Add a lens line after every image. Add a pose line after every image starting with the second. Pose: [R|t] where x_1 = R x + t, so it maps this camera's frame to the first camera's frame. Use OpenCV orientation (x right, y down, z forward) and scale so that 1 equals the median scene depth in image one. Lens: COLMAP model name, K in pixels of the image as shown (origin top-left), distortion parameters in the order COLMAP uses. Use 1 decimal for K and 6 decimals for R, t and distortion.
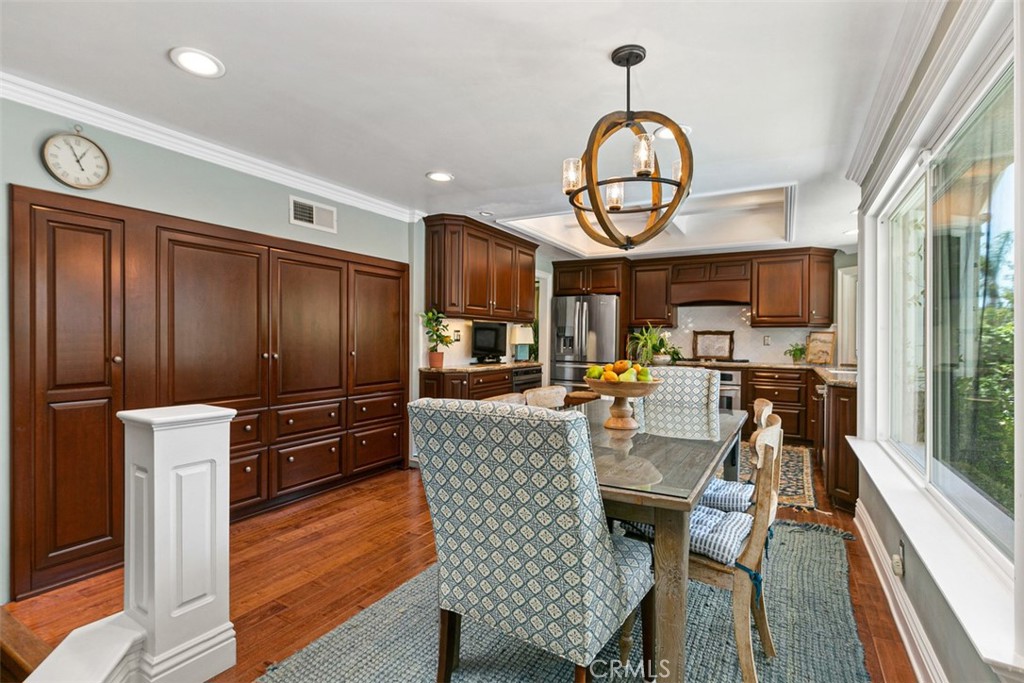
lens RADIAL K [[473.7, 0, 514.7], [0, 473.7, 341.3], [0, 0, 1]] dist [-0.003994, -0.000326]
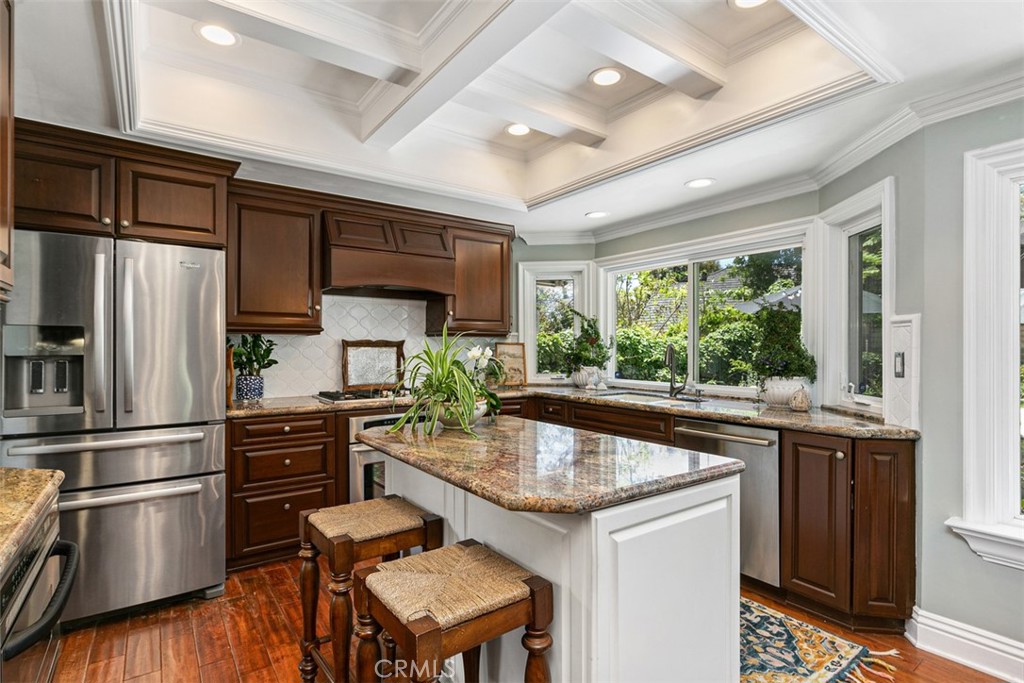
lens RADIAL K [[500.5, 0, 508.5], [0, 500.5, 347.2], [0, 0, 1]] dist [0.000120, -0.001385]
pose [[0.433221, -0.008542, 0.901247, -0.067083], [0.007726, 0.999954, 0.005764, -0.018175], [-0.901255, 0.004466, 0.433266, 0.662152]]
